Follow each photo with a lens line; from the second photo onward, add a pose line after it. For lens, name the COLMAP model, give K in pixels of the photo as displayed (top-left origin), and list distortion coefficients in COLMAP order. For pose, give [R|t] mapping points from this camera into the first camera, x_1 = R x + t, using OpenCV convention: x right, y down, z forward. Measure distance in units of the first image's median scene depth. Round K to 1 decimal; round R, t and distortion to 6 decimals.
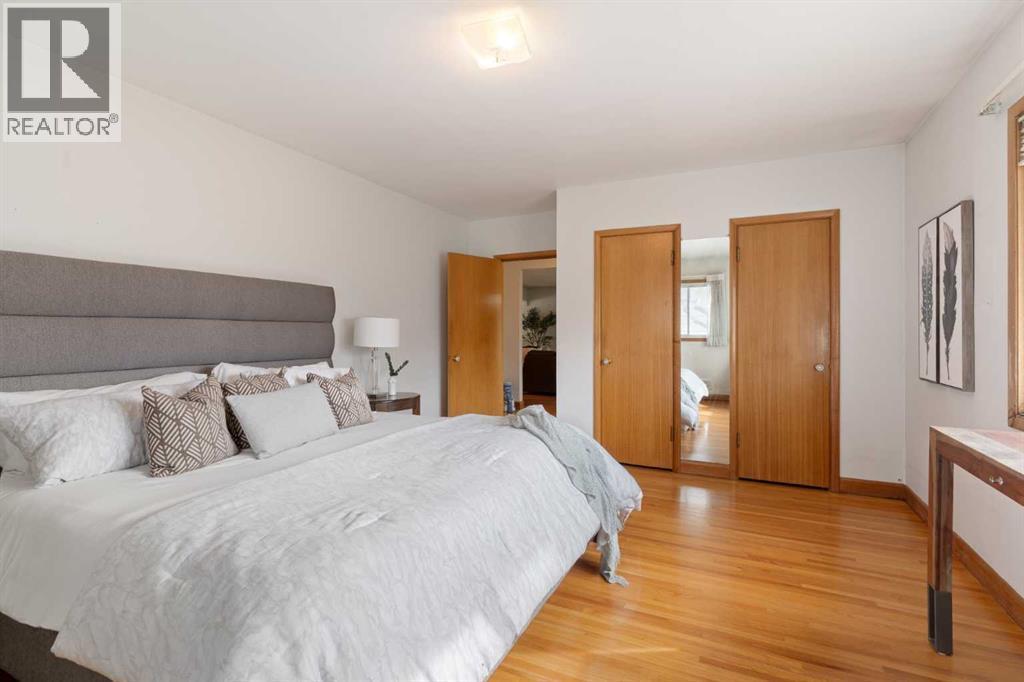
lens RADIAL K [[496.3, 0, 504.9], [0, 496.3, 336.4], [0, 0, 1]] dist [0.001764, 0.000913]
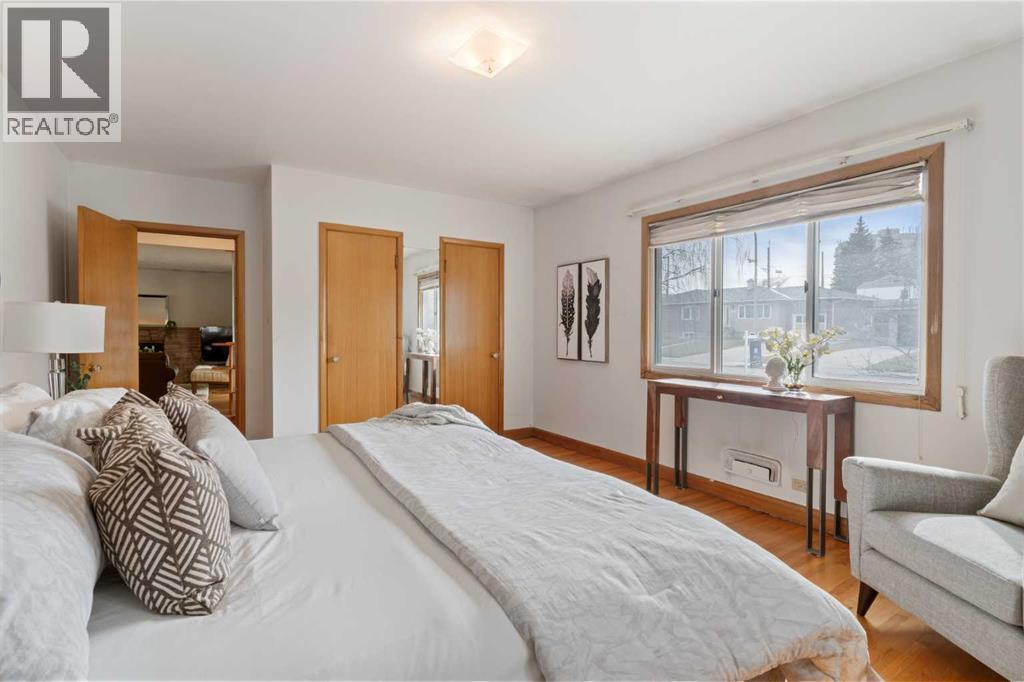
lens RADIAL K [[496.3, 0, 502.8], [0, 496.3, 339.9], [0, 0, 1]] dist [0.001764, 0.000913]
pose [[0.514222, -0.015821, 0.857511, -0.704166], [0.002630, 0.999854, 0.016870, -0.005139], [-0.857653, -0.006420, 0.514188, 0.335442]]
